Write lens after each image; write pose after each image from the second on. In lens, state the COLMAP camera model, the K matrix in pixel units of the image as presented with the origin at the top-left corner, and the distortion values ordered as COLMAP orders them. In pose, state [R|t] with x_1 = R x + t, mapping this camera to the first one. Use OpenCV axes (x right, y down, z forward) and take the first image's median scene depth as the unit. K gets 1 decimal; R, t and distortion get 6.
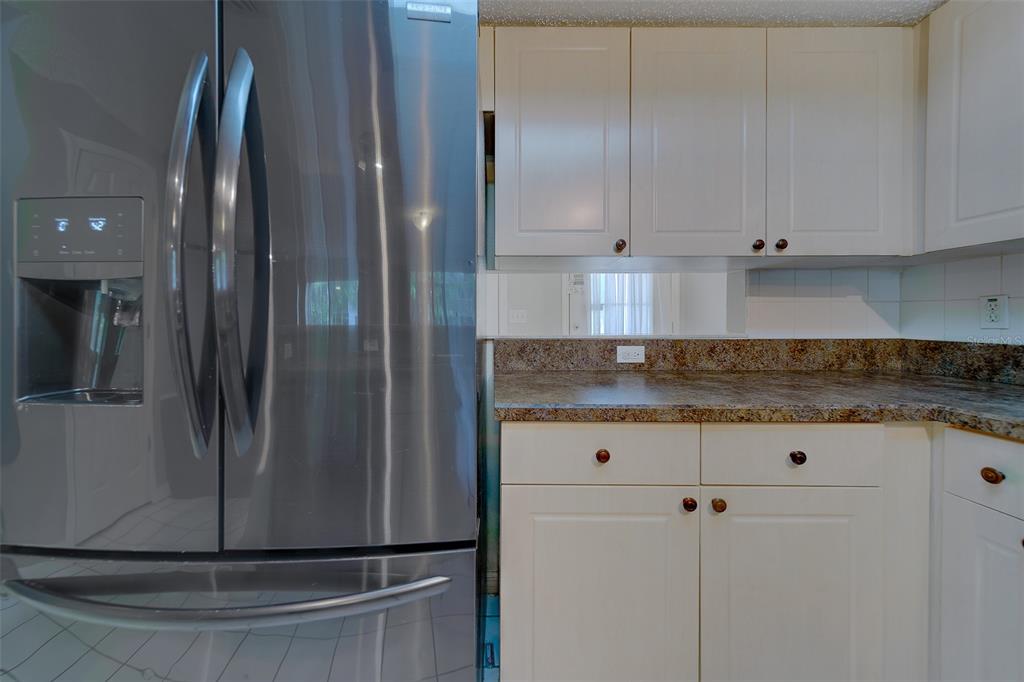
lens RADIAL K [[377.0, 0, 498.1], [0, 377.0, 336.4], [0, 0, 1]] dist [0.000441, 0.000080]
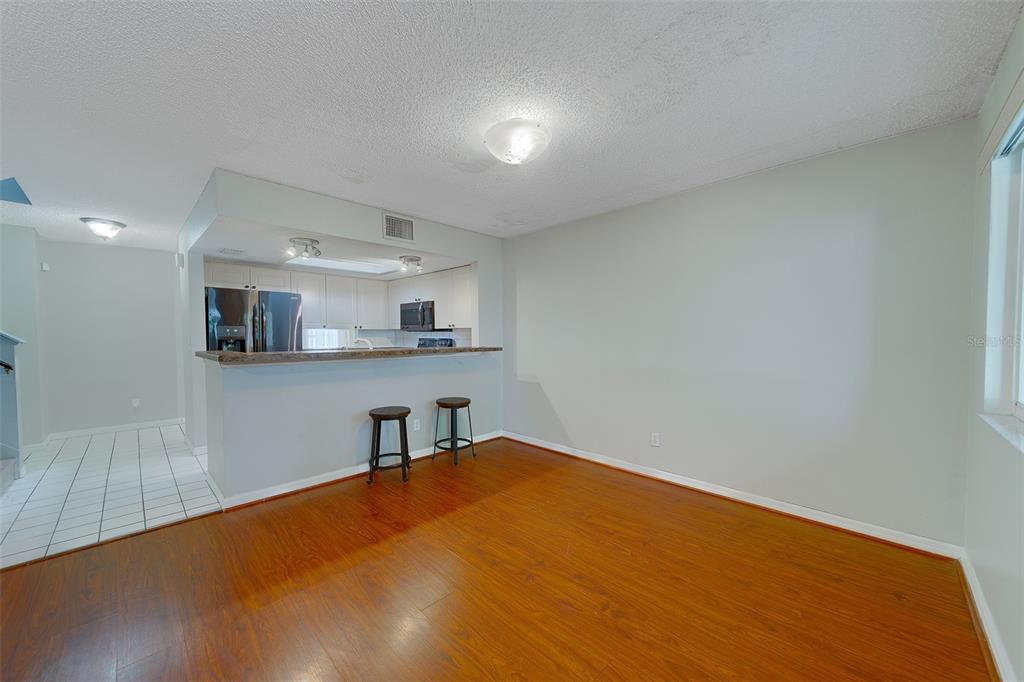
lens RADIAL K [[378.9, 0, 493.7], [0, 378.9, 345.7], [0, 0, 1]] dist [-0.000203, 0.000069]
pose [[0.732545, -0.021250, 0.680387, -1.005683], [0.035819, 0.999331, -0.007353, 0.066734], [-0.679776, 0.029758, 0.732816, -2.893070]]
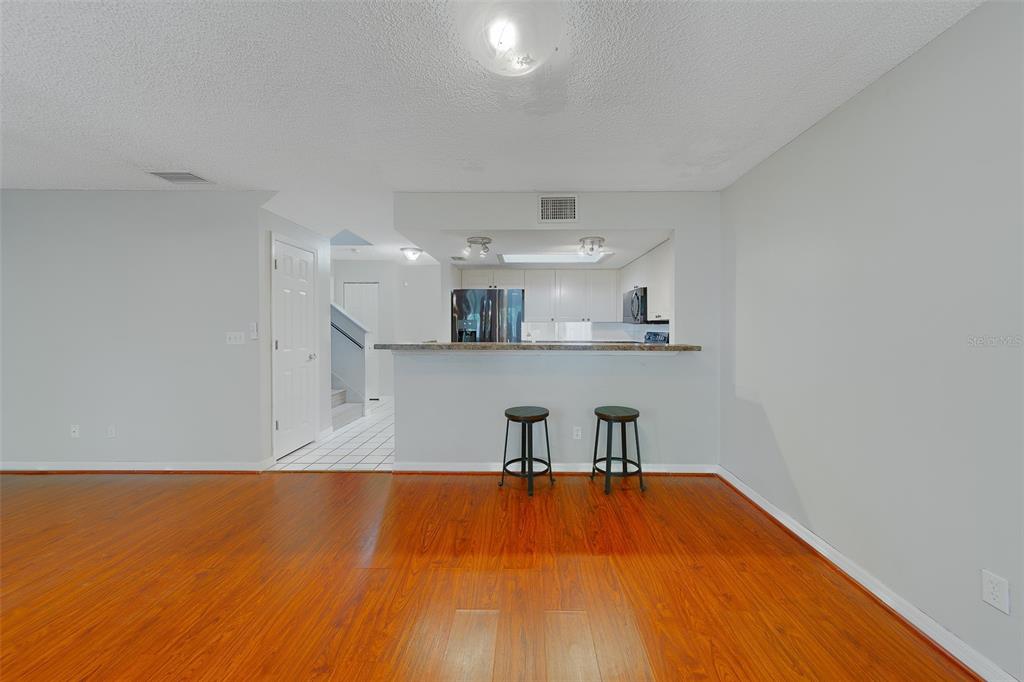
lens RADIAL K [[371.9, 0, 518.9], [0, 371.9, 328.6], [0, 0, 1]] dist [0.000705, 0.000029]
pose [[0.999515, 0.003378, -0.030945, 0.055397], [-0.004884, 0.998801, -0.048703, 0.069015], [0.030743, 0.048831, 0.998334, -2.836577]]
